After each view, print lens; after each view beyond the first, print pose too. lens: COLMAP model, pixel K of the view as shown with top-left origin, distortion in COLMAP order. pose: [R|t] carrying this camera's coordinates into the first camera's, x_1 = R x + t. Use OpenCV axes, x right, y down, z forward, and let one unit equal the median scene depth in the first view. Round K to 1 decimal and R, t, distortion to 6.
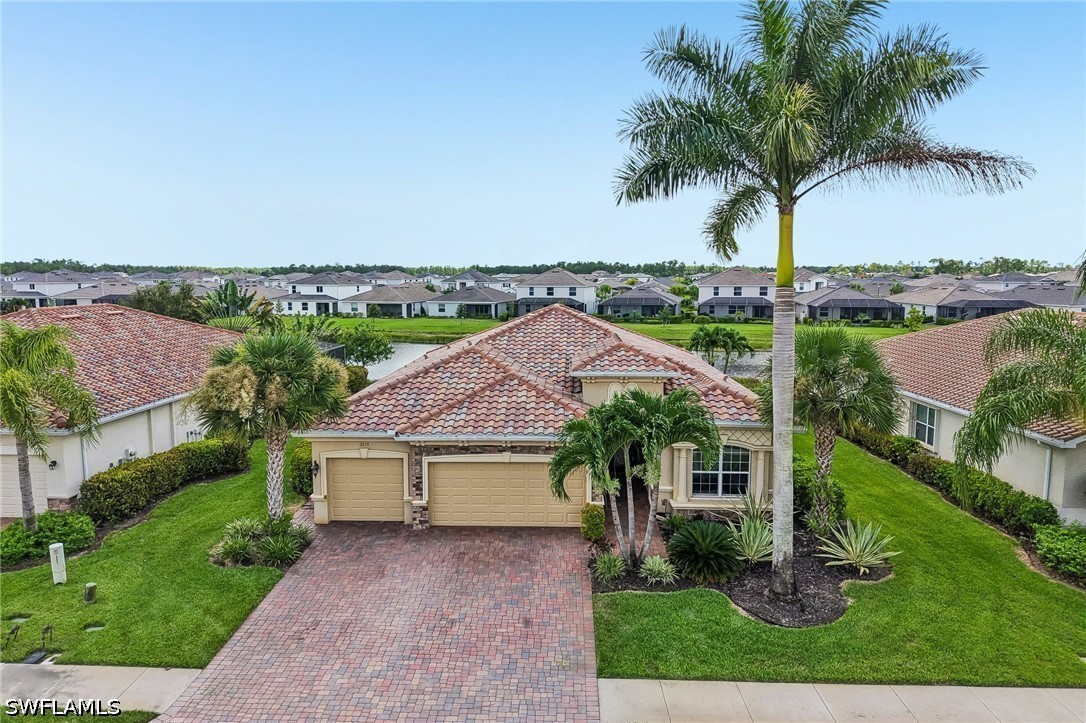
lens RADIAL K [[701.7, 0, 543.0], [0, 701.7, 361.5], [0, 0, 1]] dist [0.037075, -0.001014]
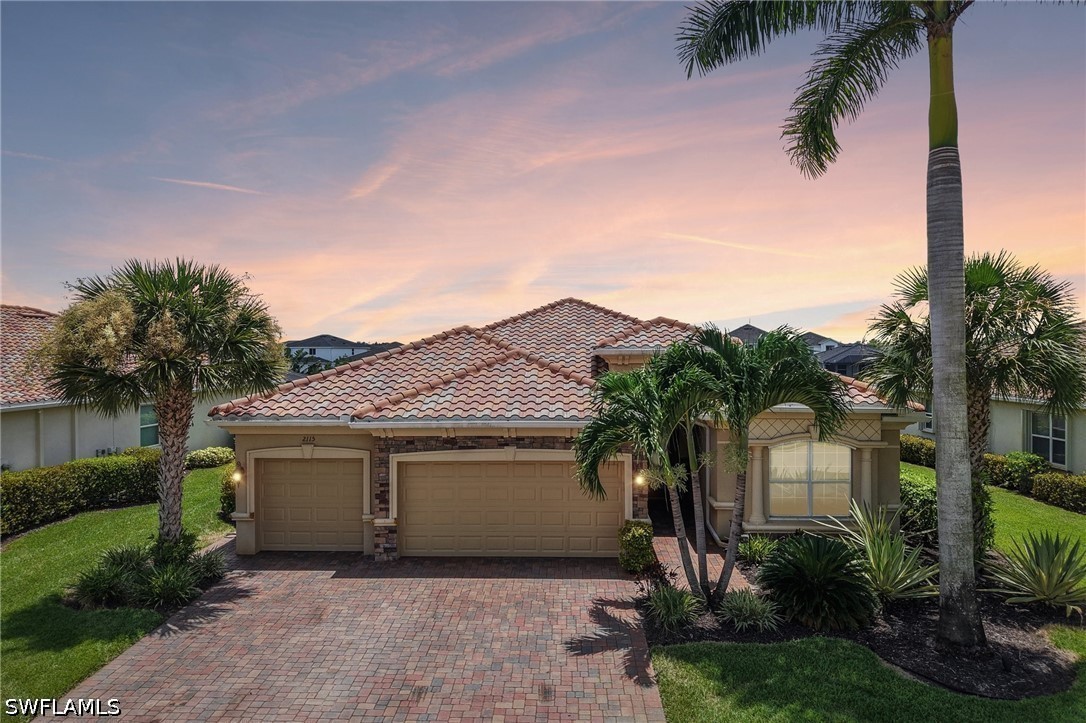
lens RADIAL K [[724.9, 0, 544.0], [0, 724.9, 355.0], [0, 0, 1]] dist [0.004895, 0.021452]
pose [[0.999992, -0.003992, -0.000866, -0.018690], [0.003876, 0.994231, -0.107190, 0.126882], [0.001289, 0.107185, 0.994238, 0.299108]]
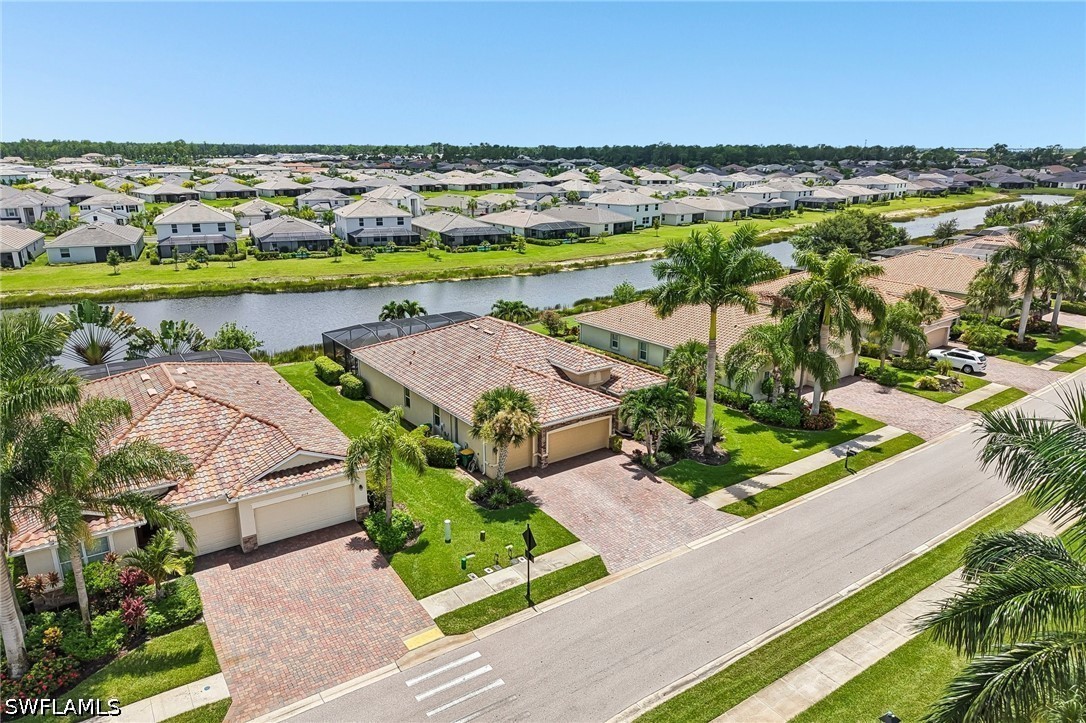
lens RADIAL K [[701.7, 0, 543.0], [0, 701.7, 361.5], [0, 0, 1]] dist [0.037075, -0.001014]
pose [[0.810373, -0.158709, 0.564010, -1.375199], [0.064718, 0.980971, 0.183053, -0.459286], [-0.582329, -0.111839, 0.805223, -0.601523]]
